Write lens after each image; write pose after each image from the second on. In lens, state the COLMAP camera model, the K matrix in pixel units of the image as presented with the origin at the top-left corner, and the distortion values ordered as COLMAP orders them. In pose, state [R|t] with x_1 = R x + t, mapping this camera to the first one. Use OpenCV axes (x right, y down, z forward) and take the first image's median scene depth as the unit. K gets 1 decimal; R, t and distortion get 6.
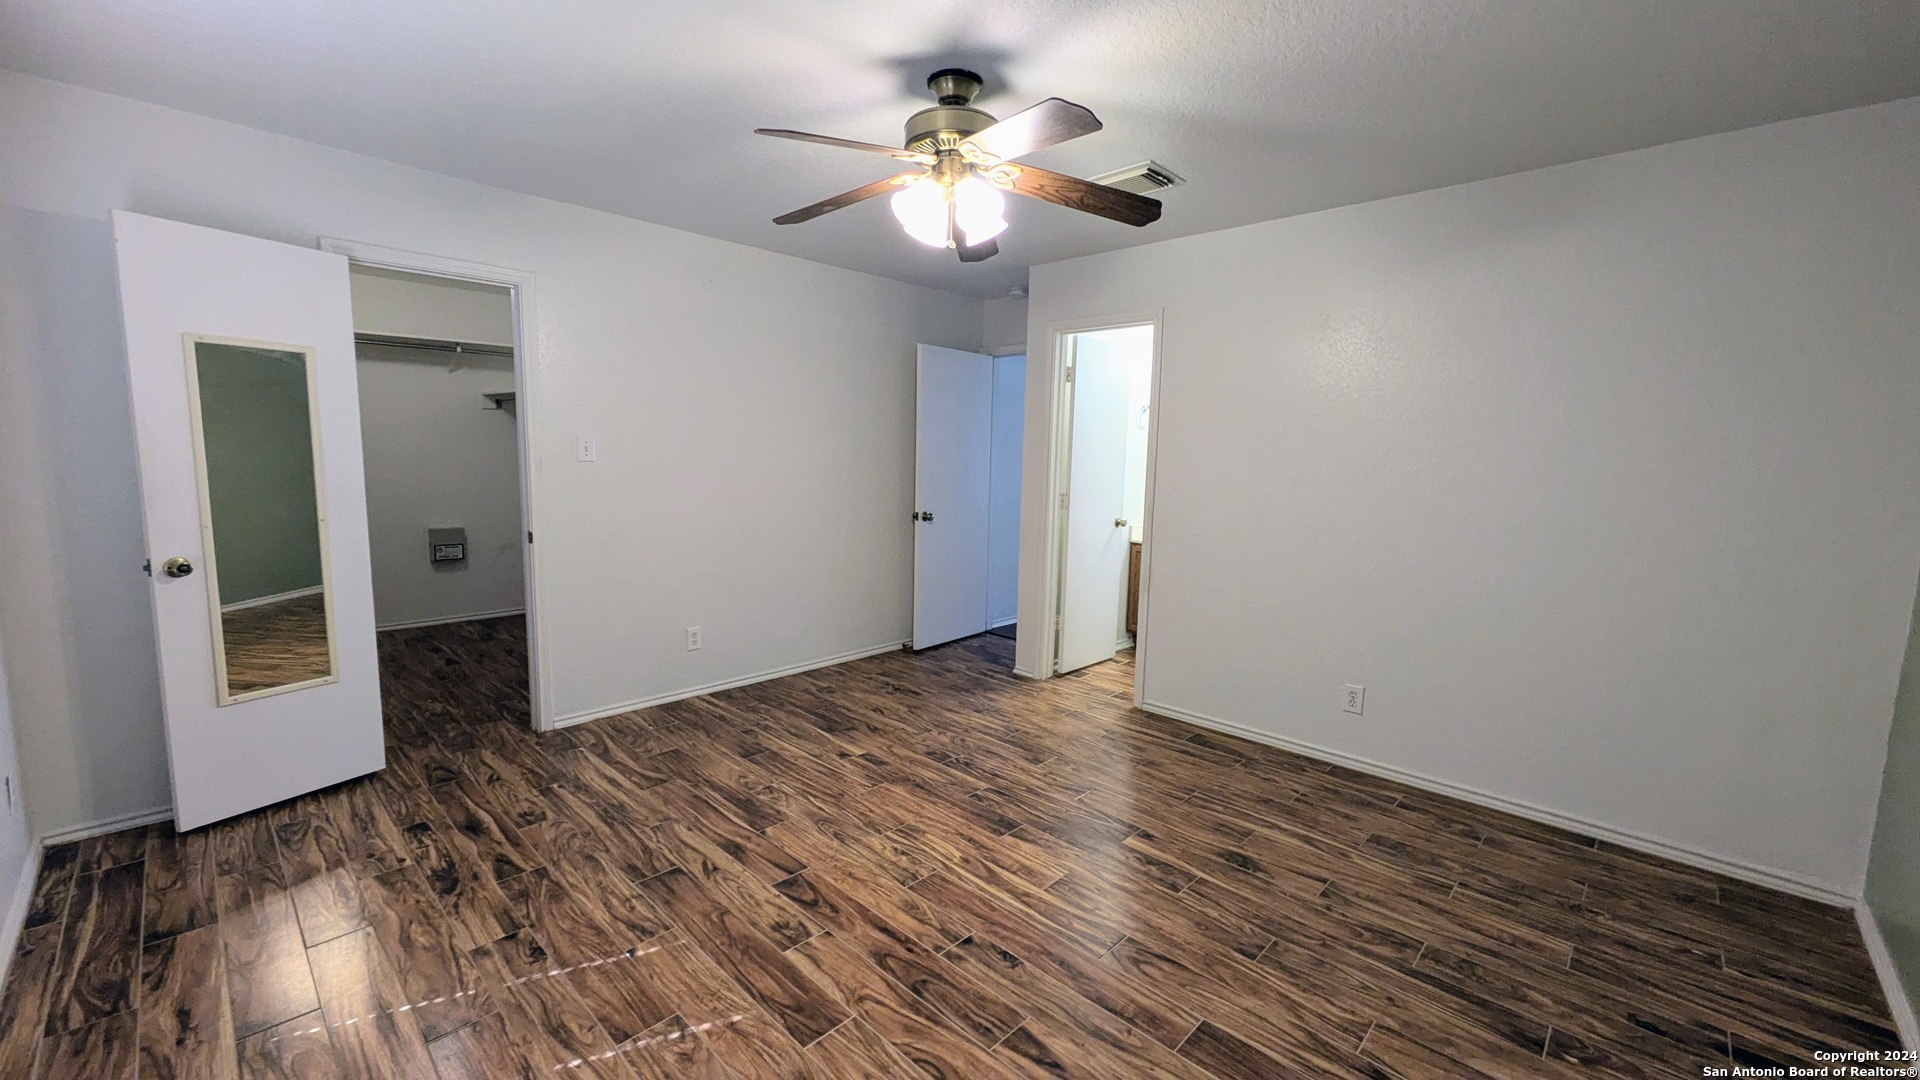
lens RADIAL K [[783.0, 0, 955.1], [0, 783.0, 536.7], [0, 0, 1]] dist [0.000390, 0.002076]
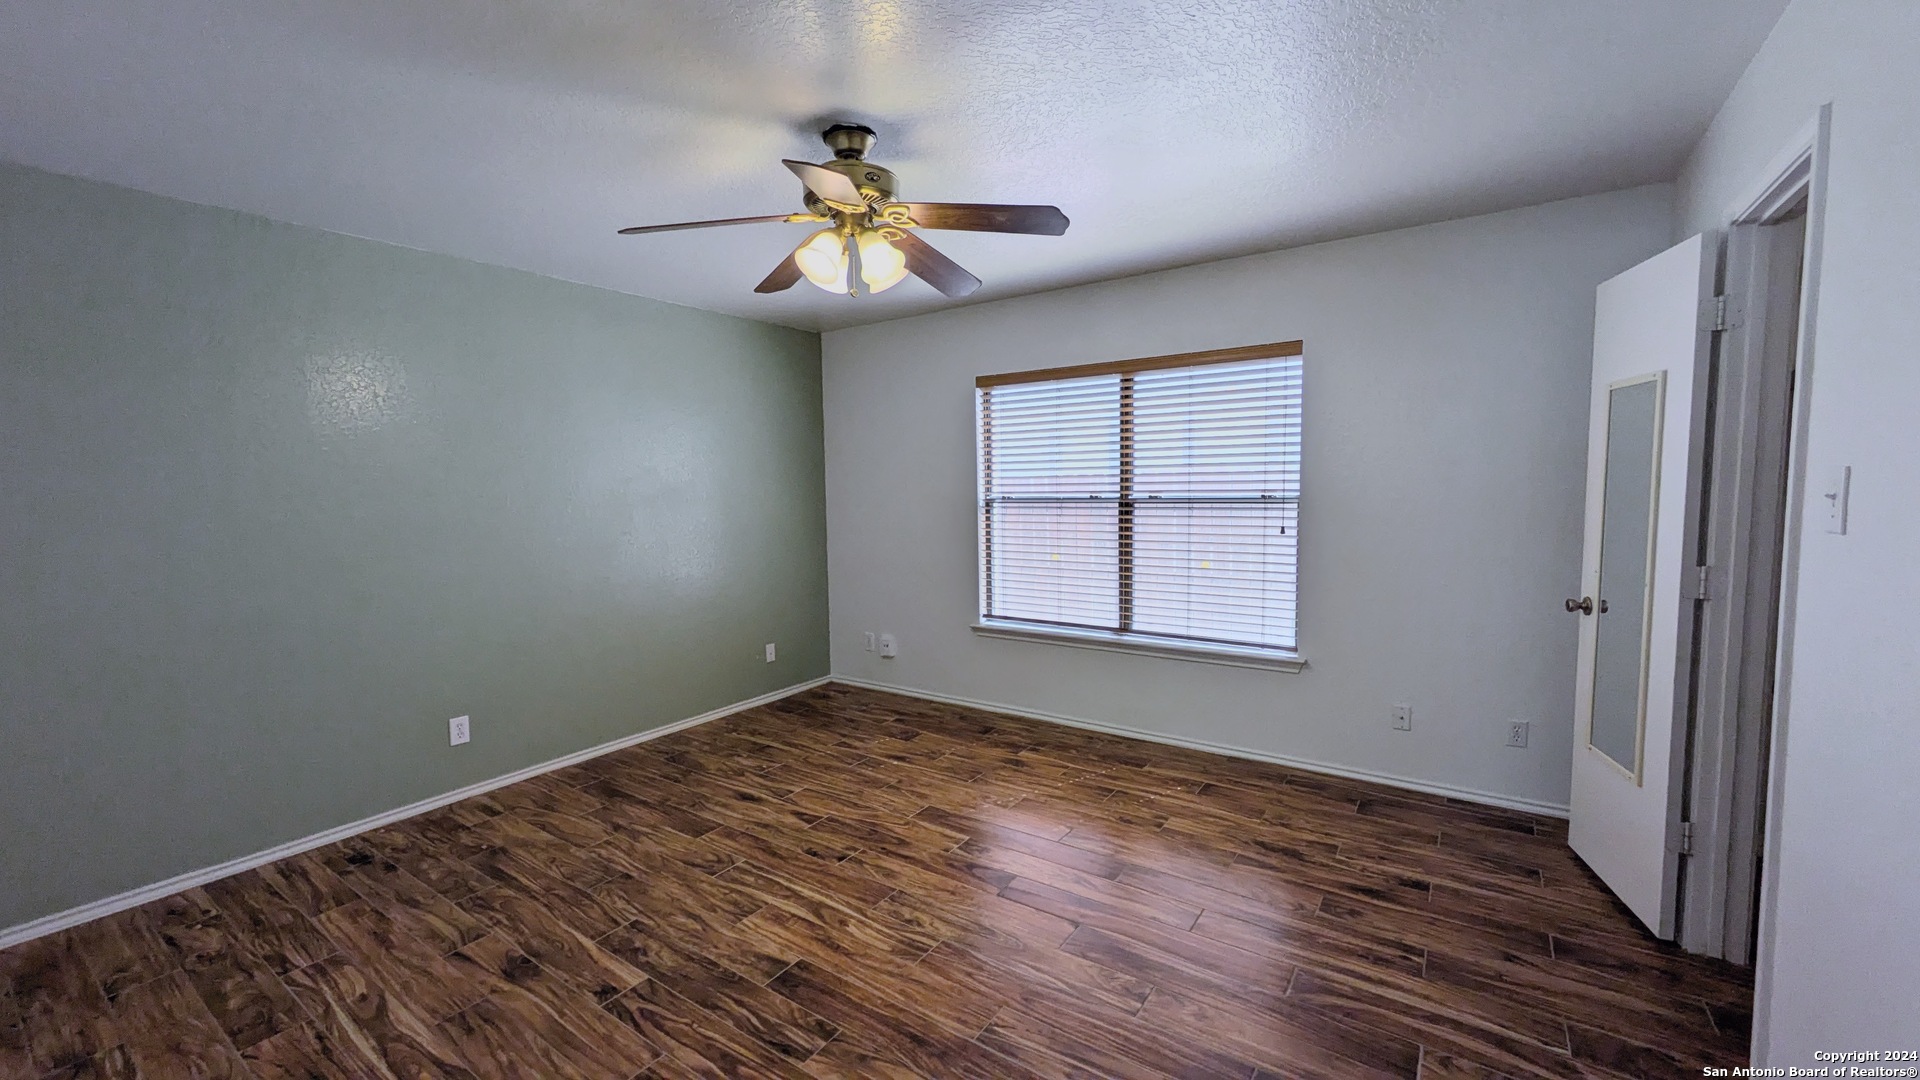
lens RADIAL K [[783.0, 0, 961.4], [0, 783.0, 550.6], [0, 0, 1]] dist [0.000390, 0.002076]
pose [[-0.987104, 0.009507, -0.159795, 0.020047], [-0.021275, 0.981588, 0.189820, -0.226753], [0.158658, 0.190771, -0.968728, 1.960989]]
